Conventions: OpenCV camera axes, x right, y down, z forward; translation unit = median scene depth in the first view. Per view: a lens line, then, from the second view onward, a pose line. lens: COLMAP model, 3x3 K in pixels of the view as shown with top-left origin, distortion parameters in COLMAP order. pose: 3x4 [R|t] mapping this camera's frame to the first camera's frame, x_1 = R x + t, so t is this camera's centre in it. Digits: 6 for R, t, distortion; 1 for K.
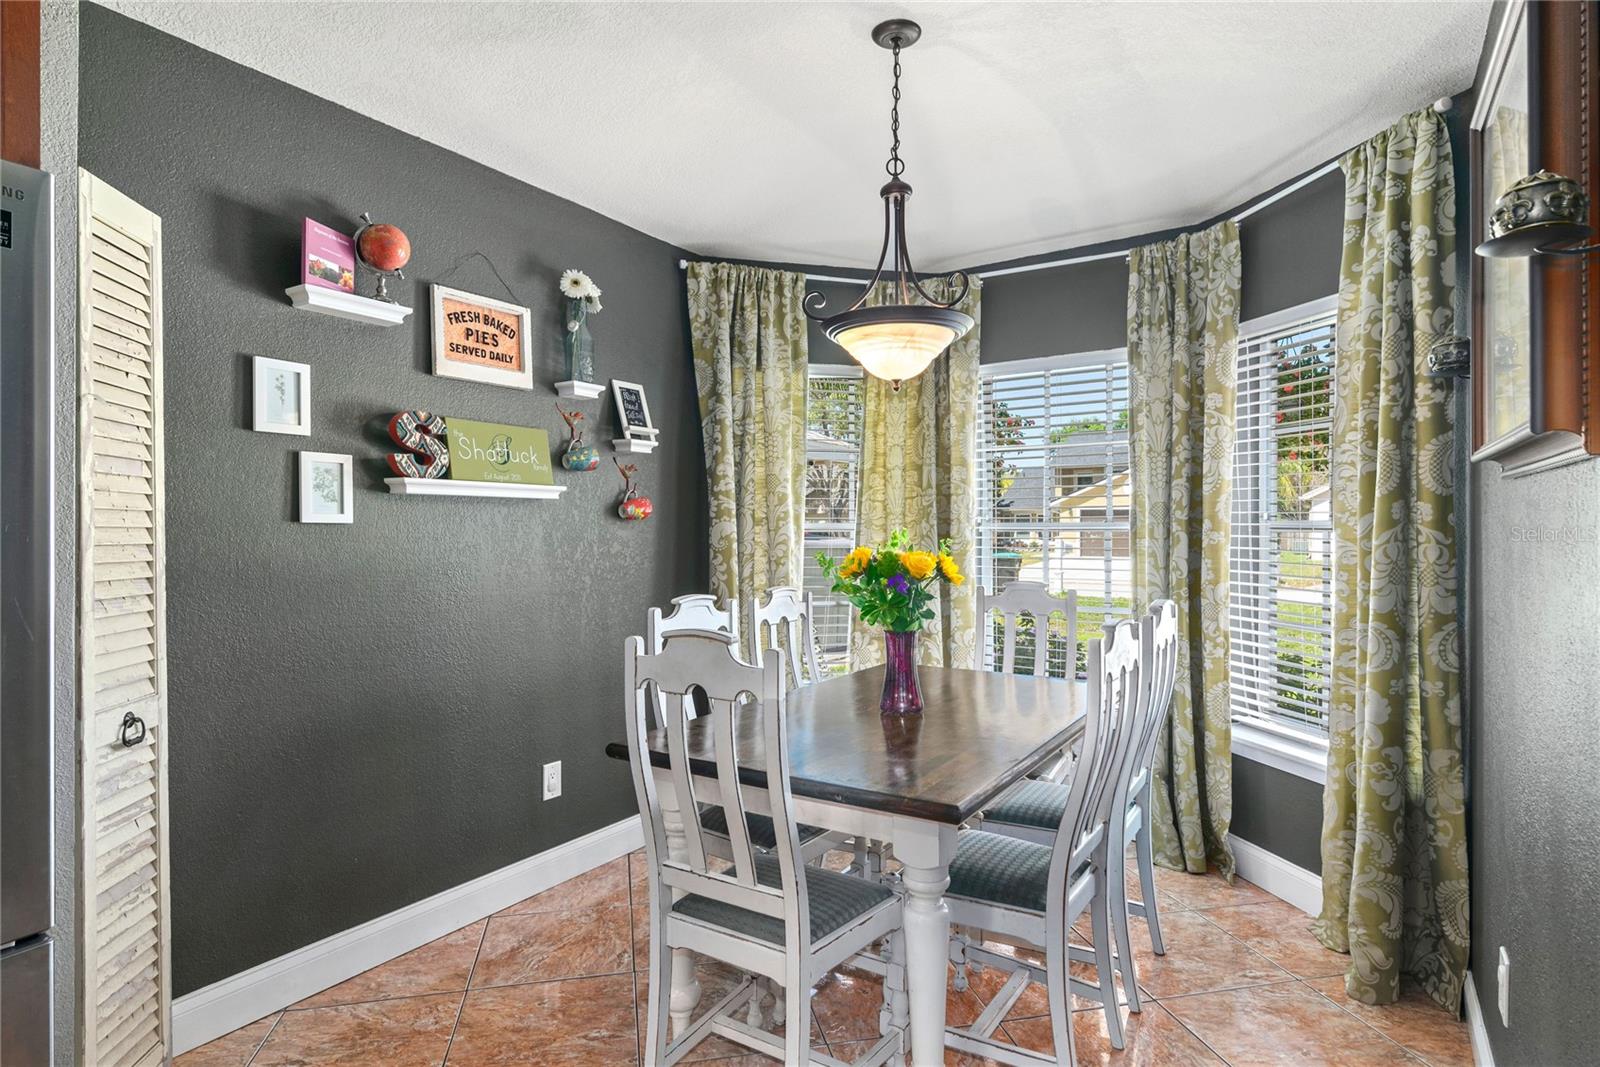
lens RADIAL K [[858.5, 0, 796.4], [0, 858.5, 527.8], [0, 0, 1]] dist [0.002018, -0.000261]
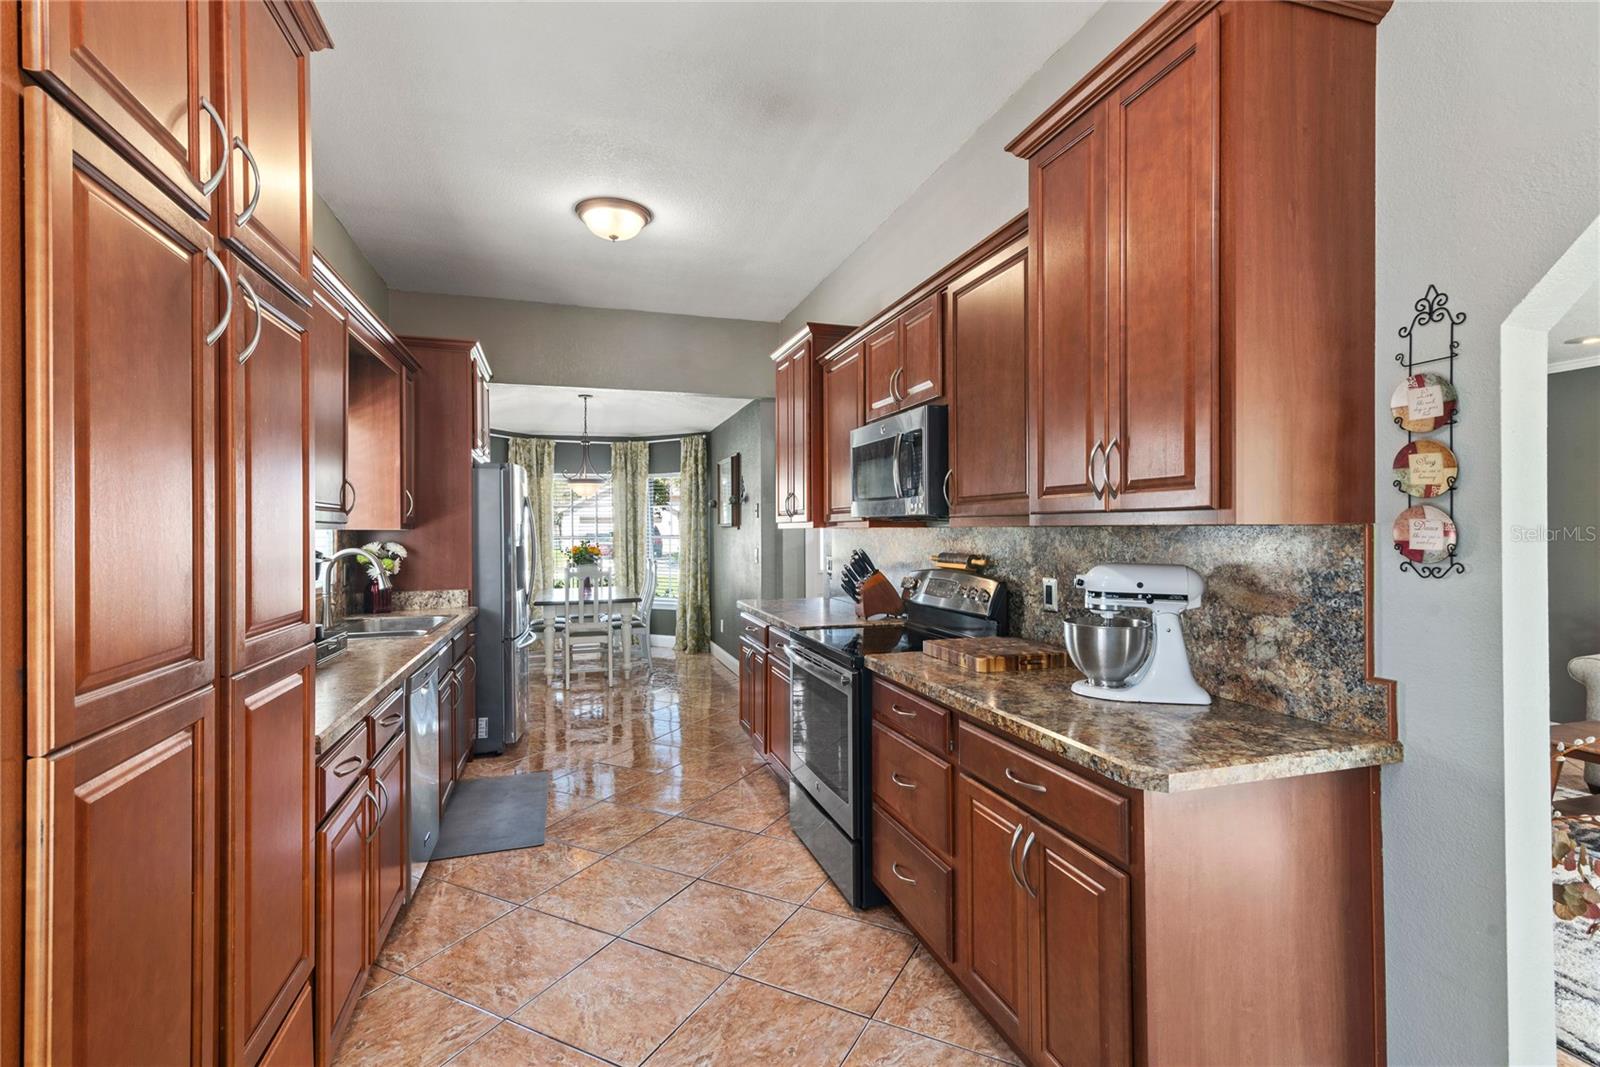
lens RADIAL K [[737.7, 0, 791.2], [0, 737.7, 506.1], [0, 0, 1]] dist [0.014522, -0.000434]
pose [[0.643916, 0.016606, 0.764916, -1.190747], [0.008042, 0.999562, -0.028471, -0.032718], [-0.765054, 0.024484, 0.643501, -1.127524]]
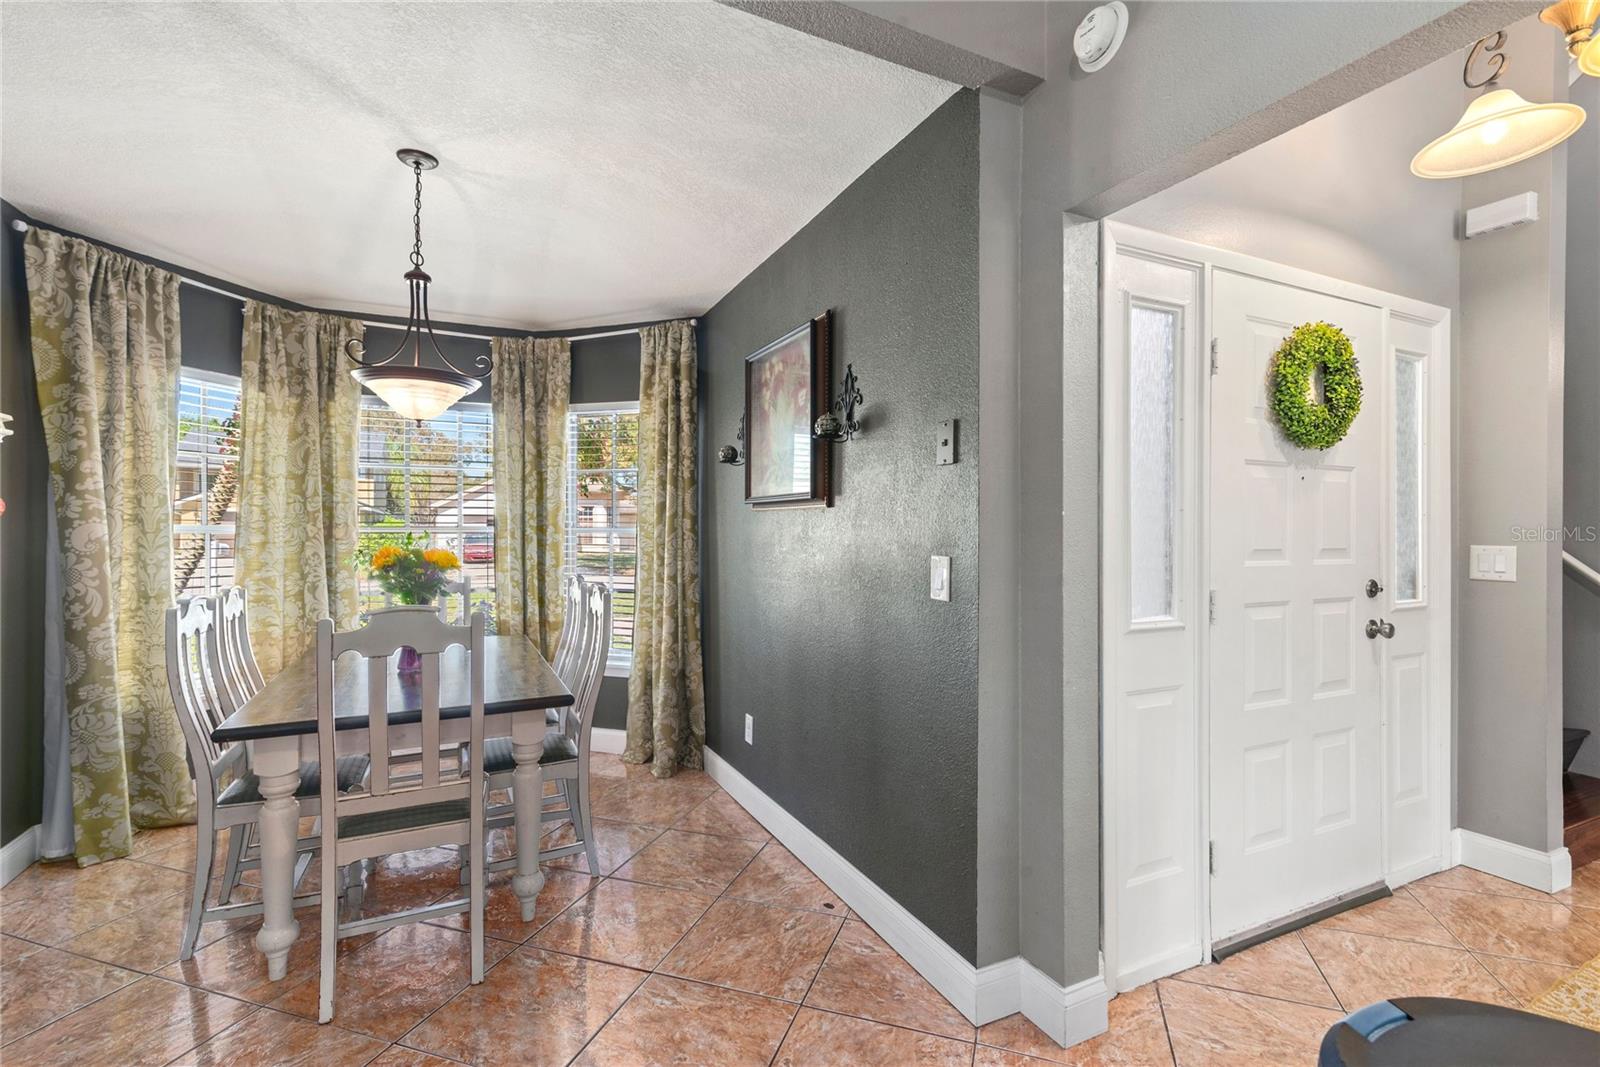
lens RADIAL K [[718.7, 0, 801.0], [0, 718.7, 530.9], [0, 0, 1]] dist [0.013359, -0.000411]
pose [[0.516563, 0.003427, 0.856242, -0.392076], [-0.003233, 0.999993, -0.002051, 0.000366], [-0.856243, -0.001709, 0.516571, -0.063741]]
